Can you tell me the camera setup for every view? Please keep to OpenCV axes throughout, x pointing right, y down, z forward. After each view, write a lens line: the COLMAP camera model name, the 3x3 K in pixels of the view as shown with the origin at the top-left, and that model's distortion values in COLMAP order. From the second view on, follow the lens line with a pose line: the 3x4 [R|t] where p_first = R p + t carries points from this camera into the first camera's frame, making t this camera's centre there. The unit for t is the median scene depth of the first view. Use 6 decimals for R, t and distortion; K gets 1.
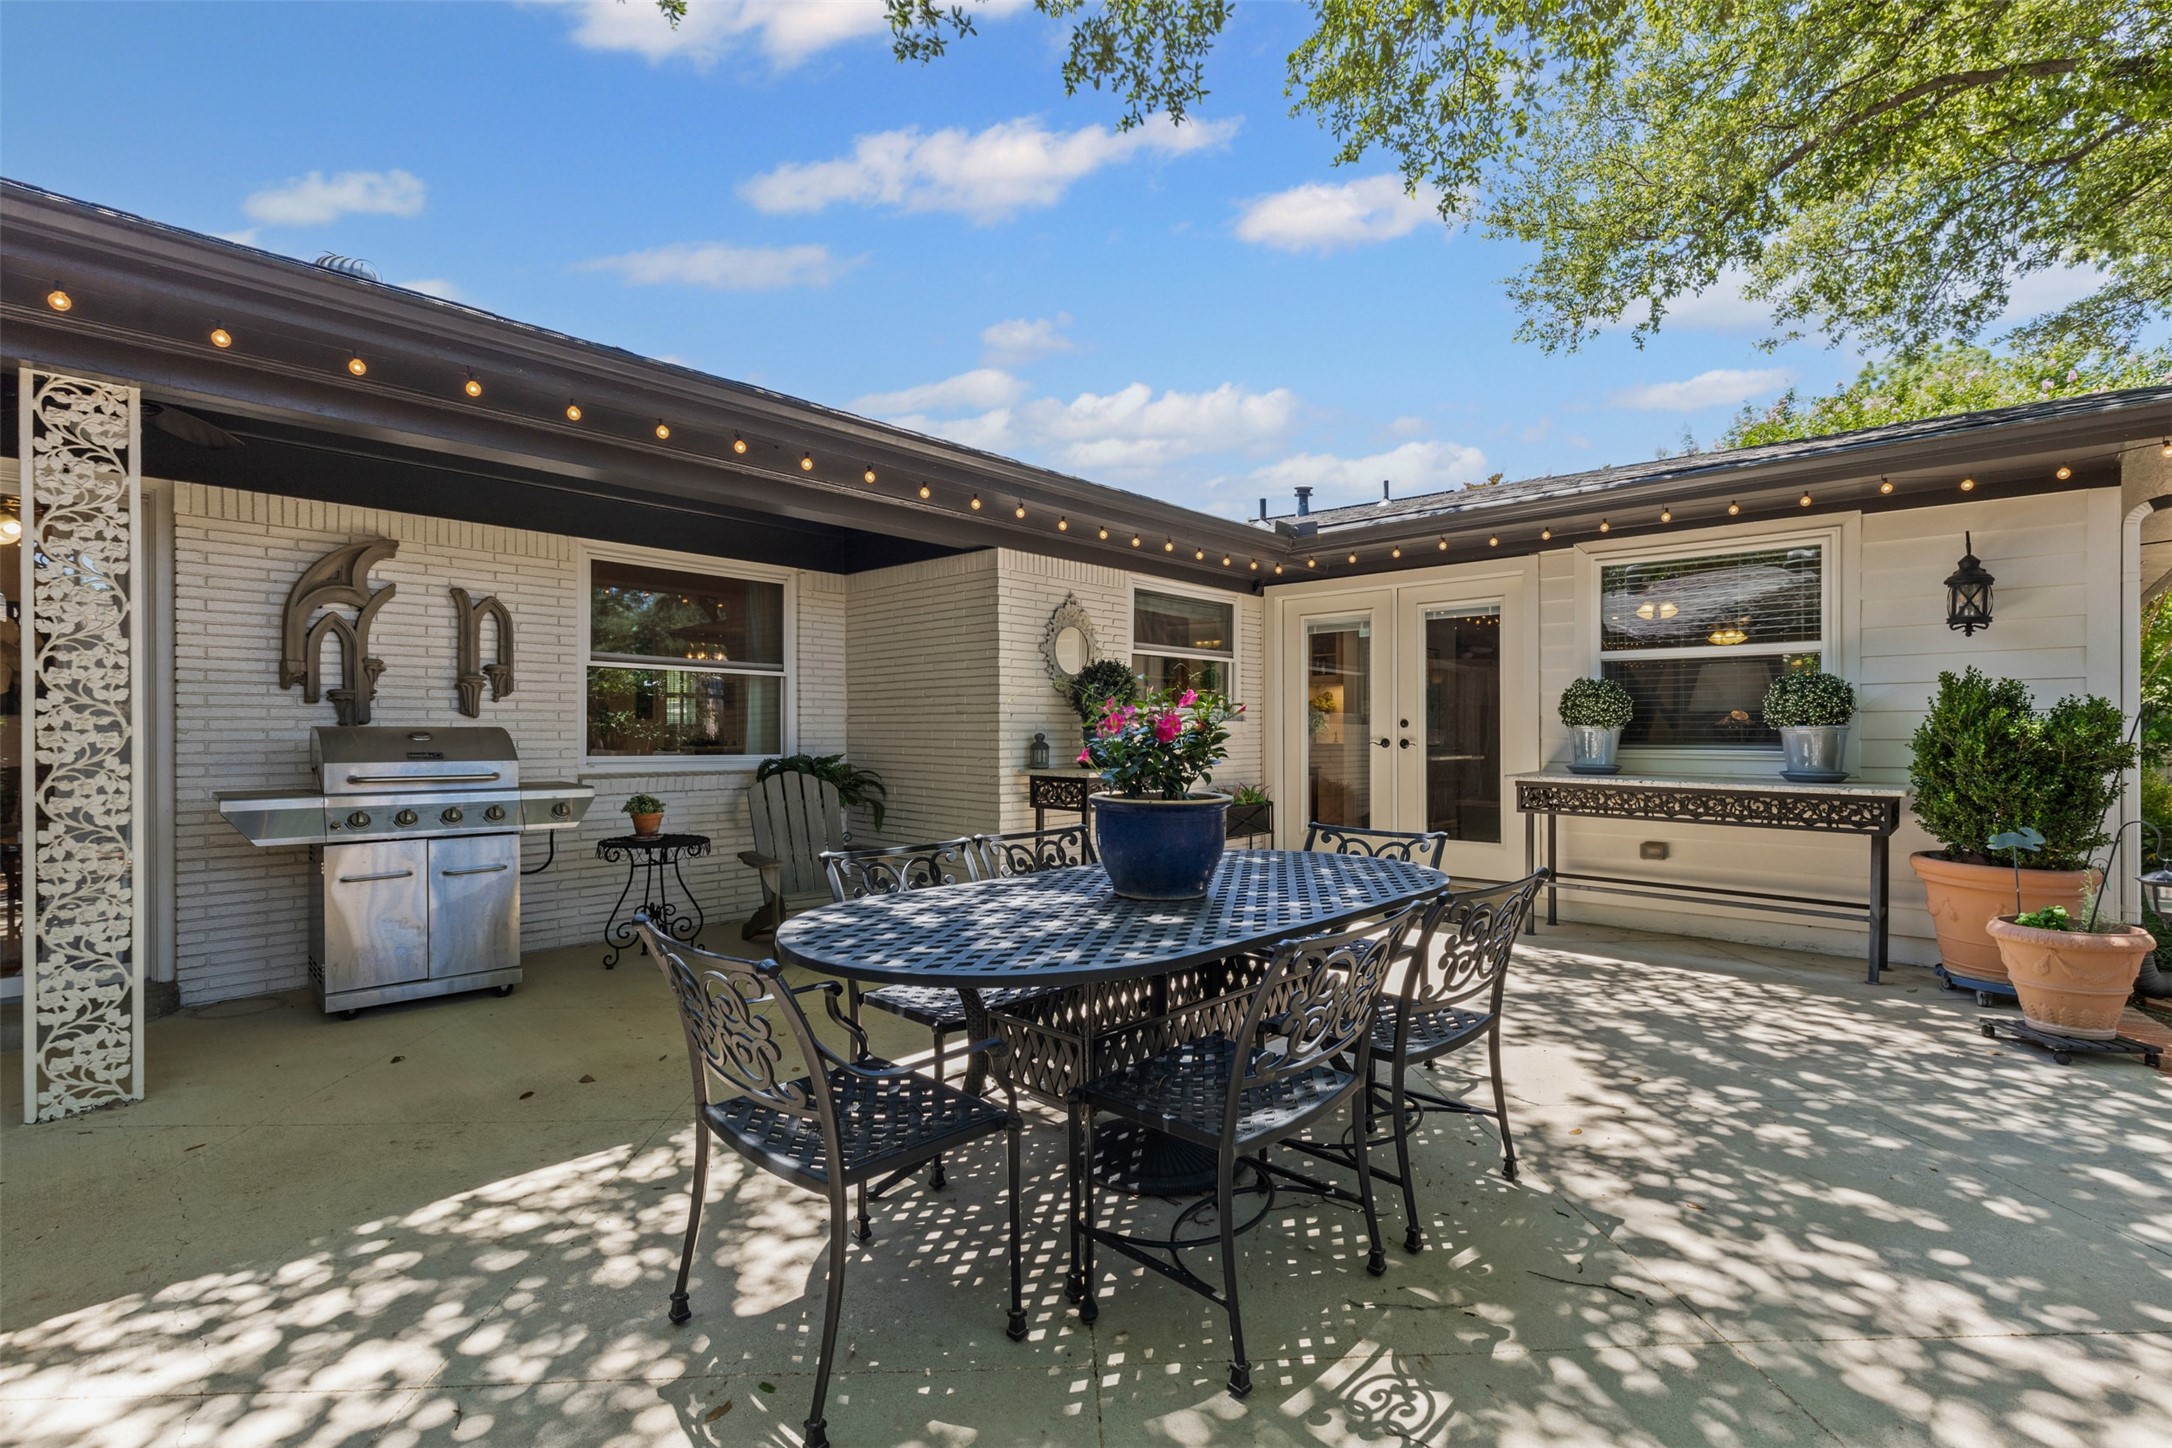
lens RADIAL K [[1002.8, 0, 1110.5], [0, 1002.8, 730.4], [0, 0, 1]] dist [-0.001556, 0.006323]
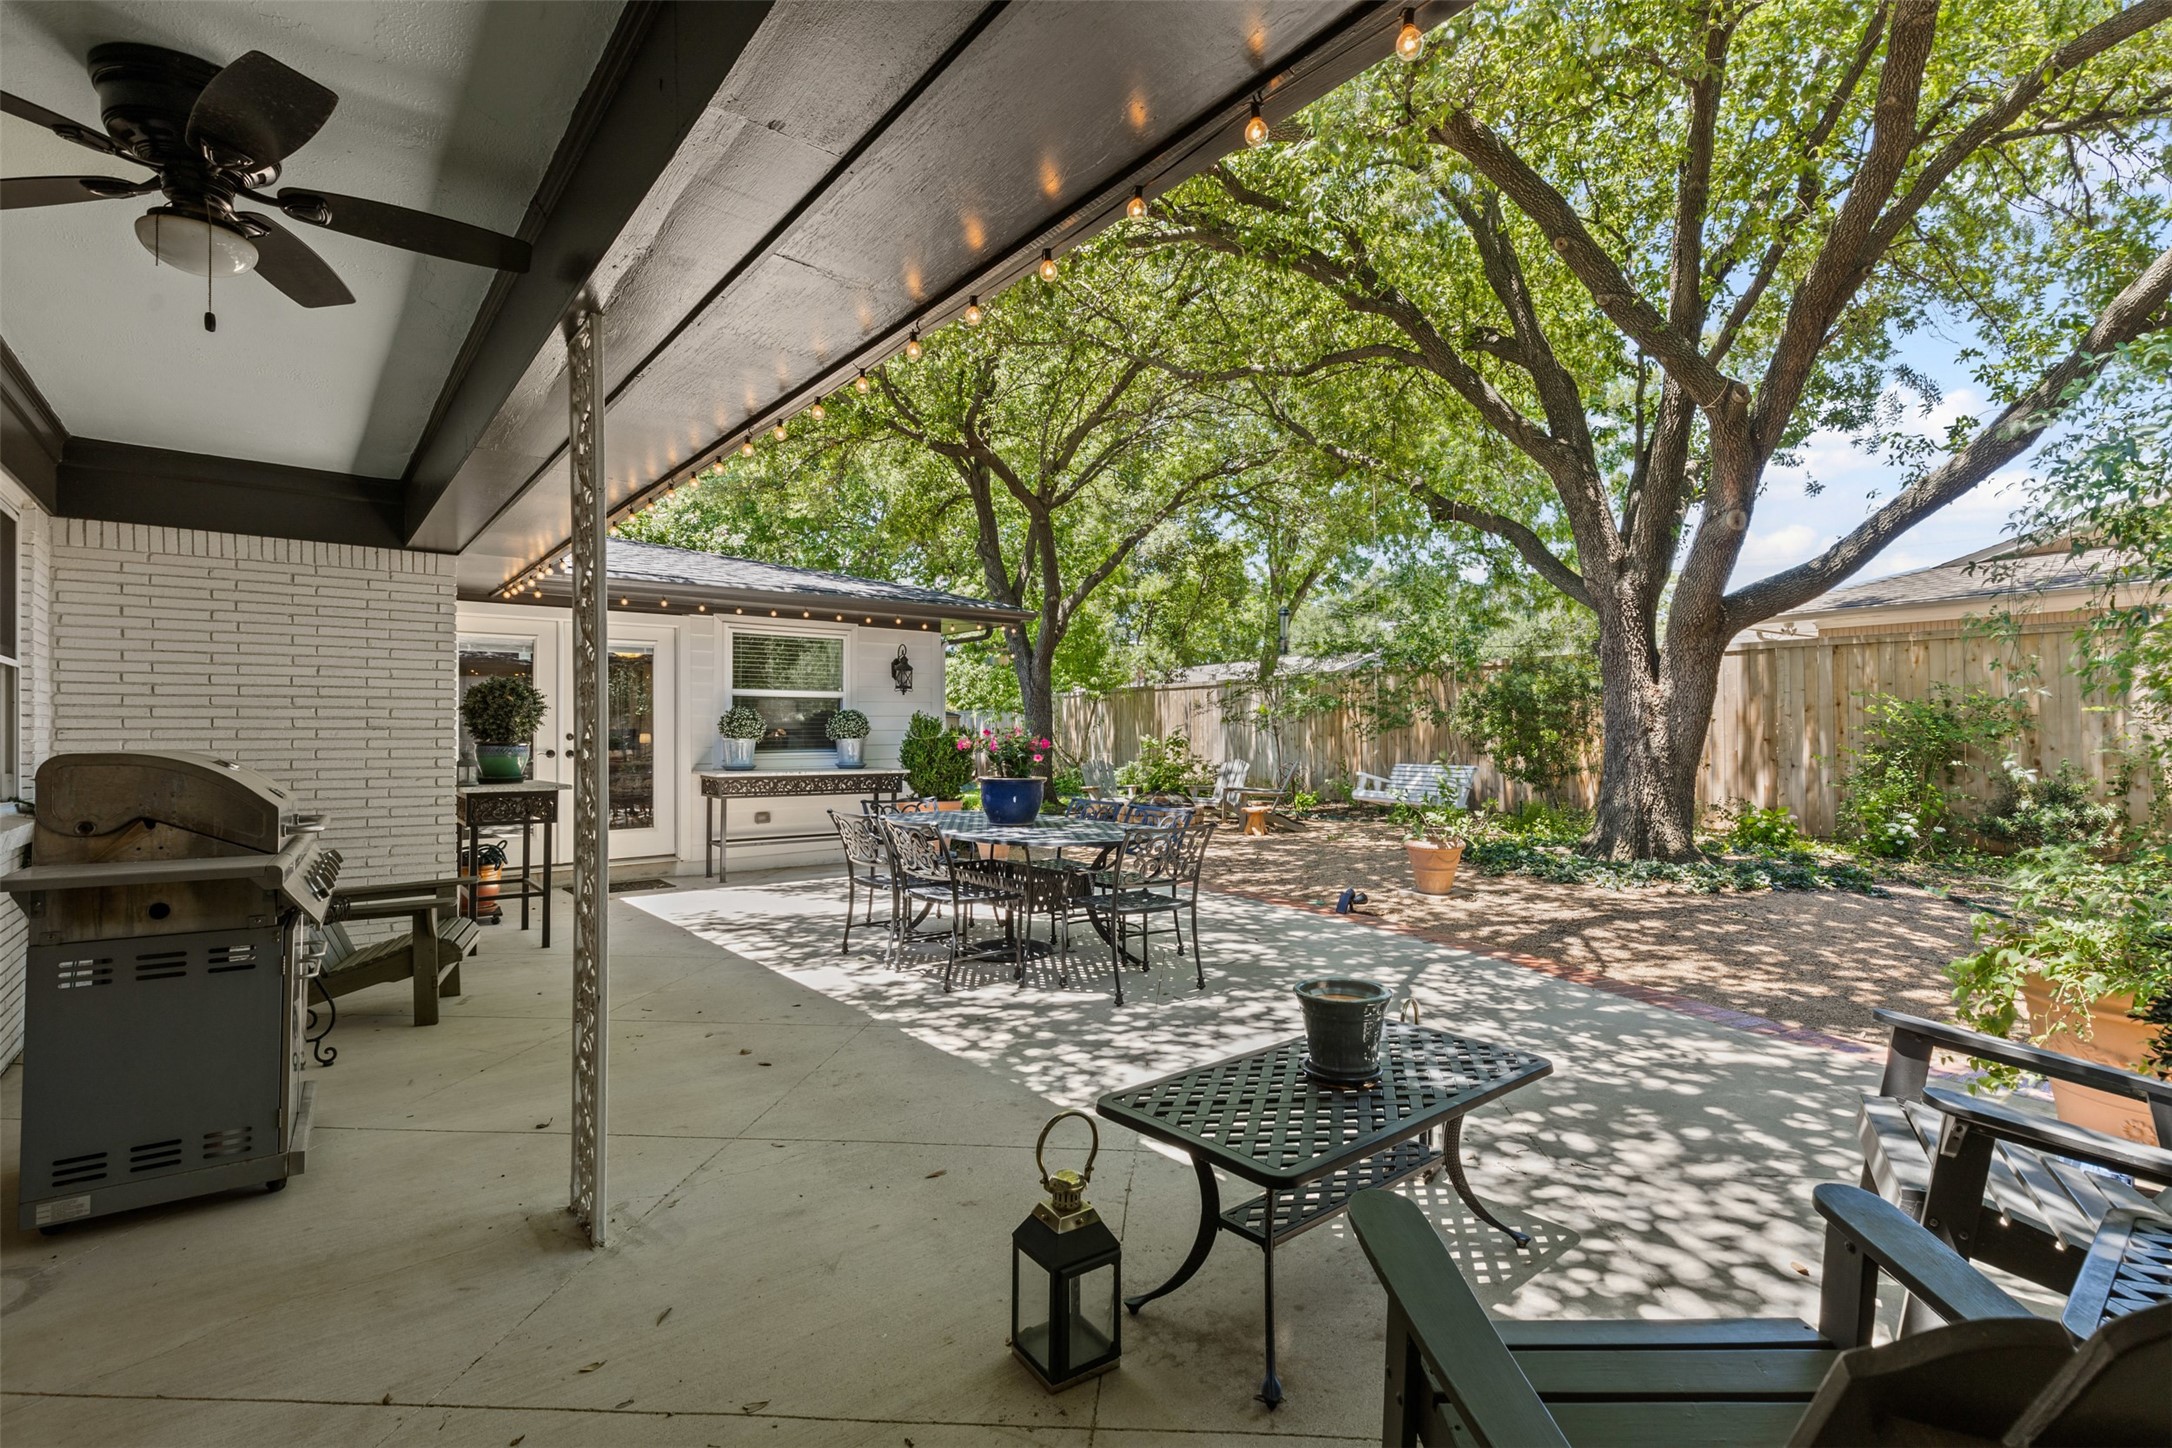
lens RADIAL K [[1002.8, 0, 1110.5], [0, 1002.8, 730.4], [0, 0, 1]] dist [-0.001556, 0.006323]
pose [[0.135477, 0.002189, 0.990778, -1.031434], [0.001340, 0.999996, -0.002393, -0.013838], [-0.990780, 0.001652, 0.135473, 0.265838]]
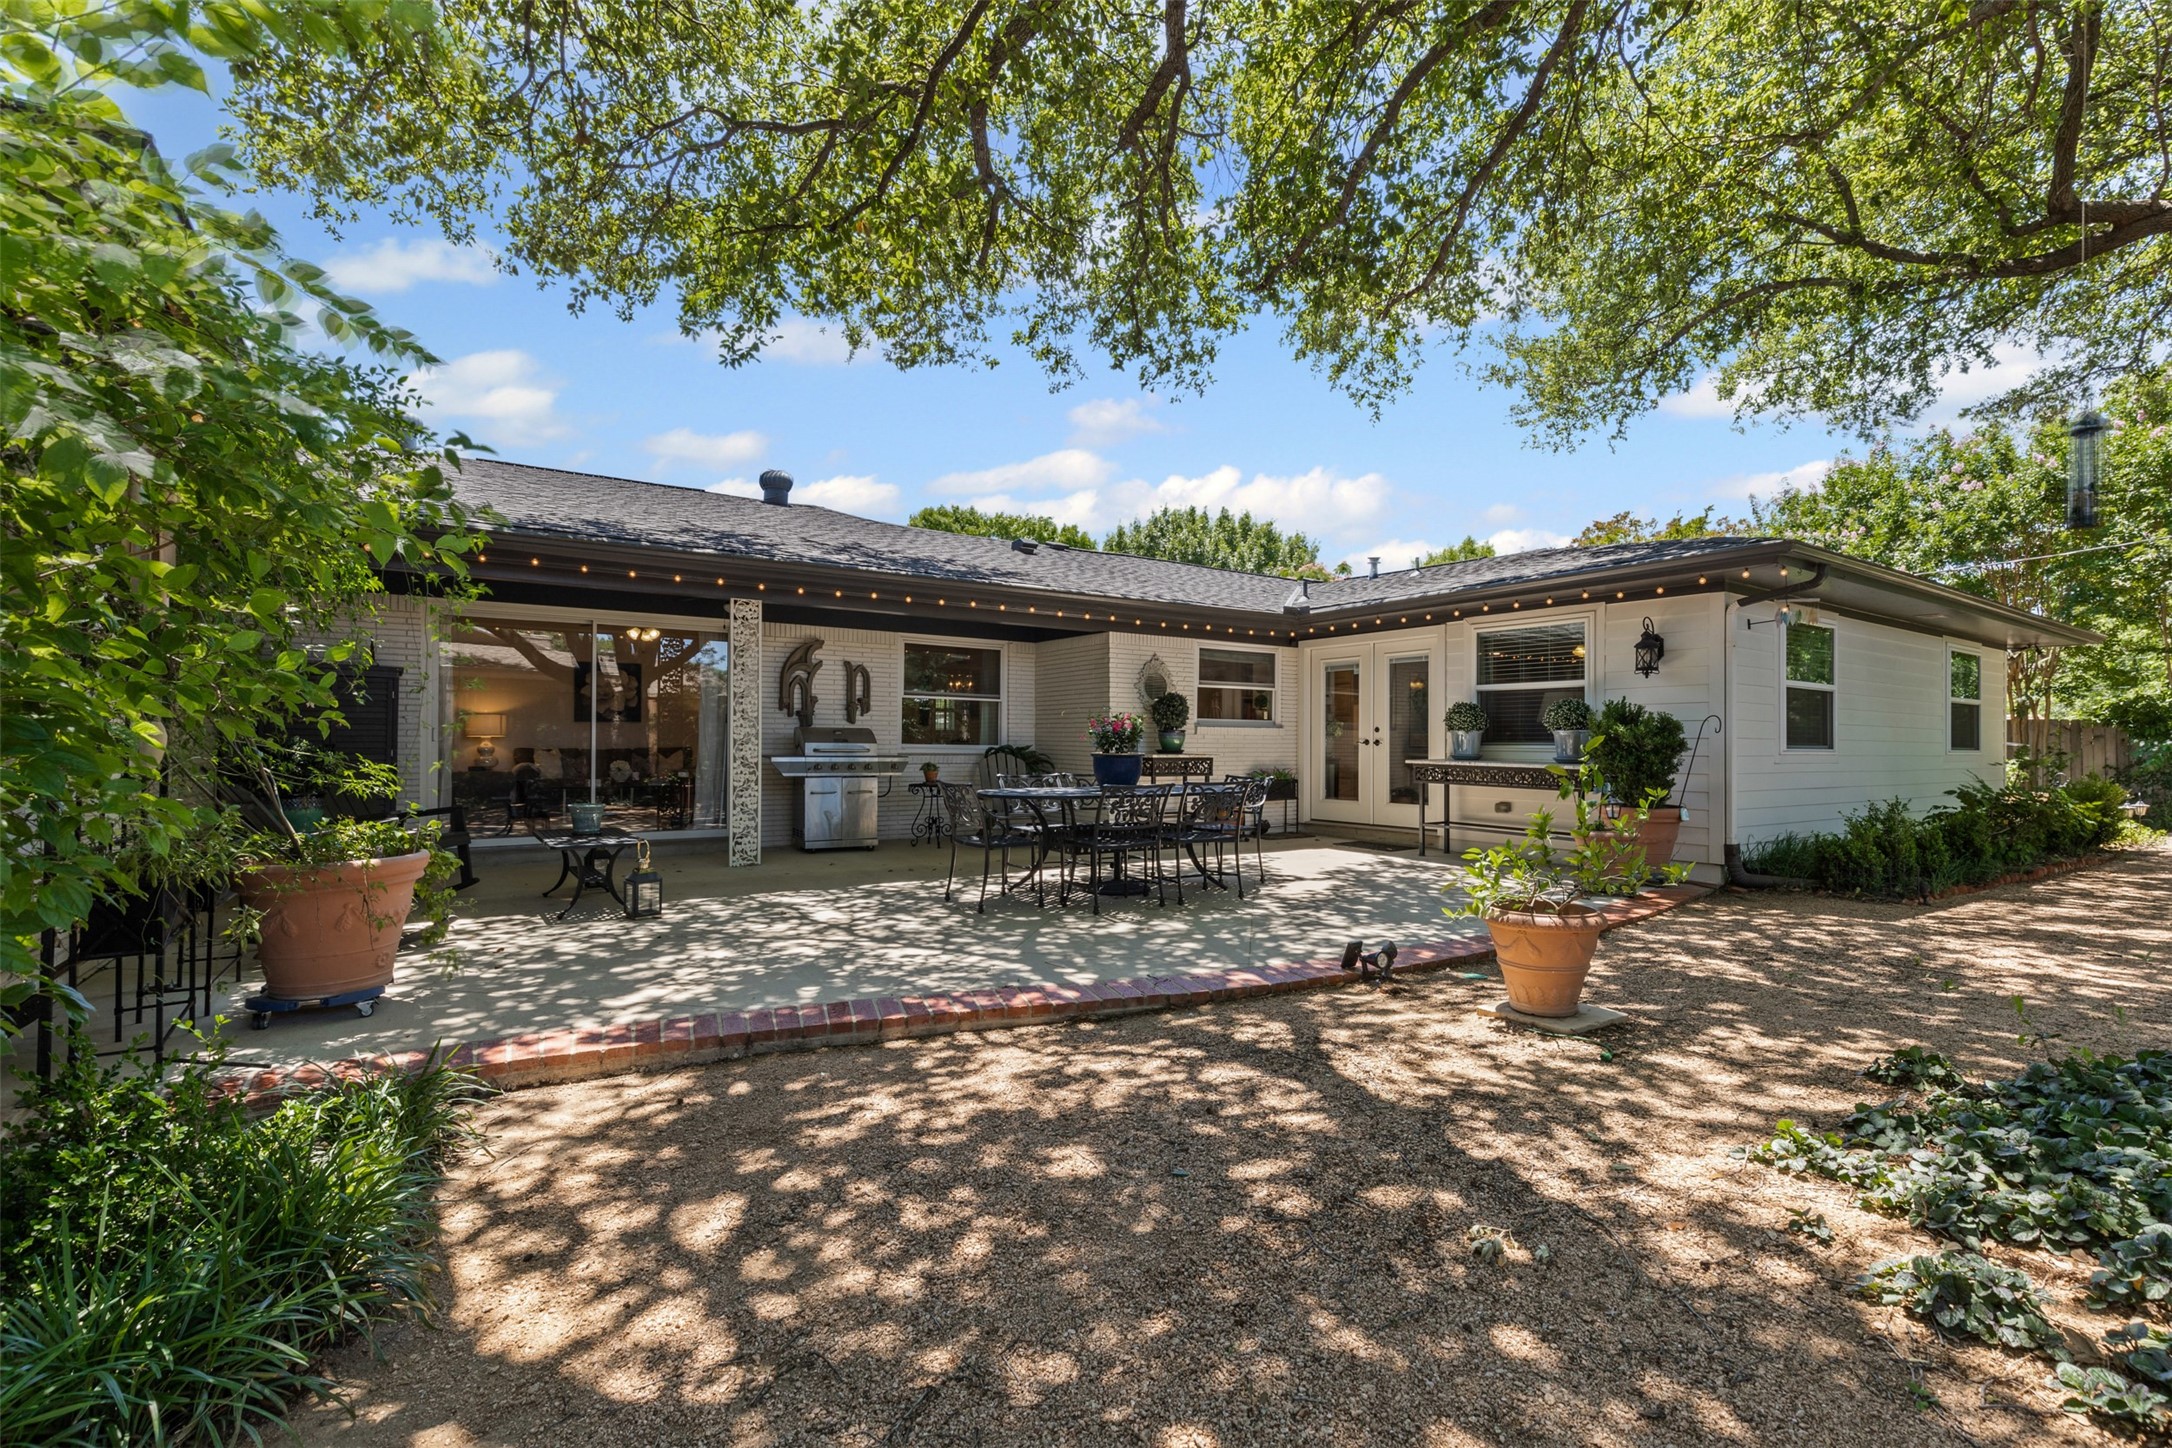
lens RADIAL K [[1002.8, 0, 1110.5], [0, 1002.8, 730.4], [0, 0, 1]] dist [-0.001556, 0.006323]
pose [[0.972124, 0.003414, -0.234444, 0.330547], [-0.006310, 0.999913, -0.011603, 0.019658], [0.234384, 0.012759, 0.972060, -0.802252]]
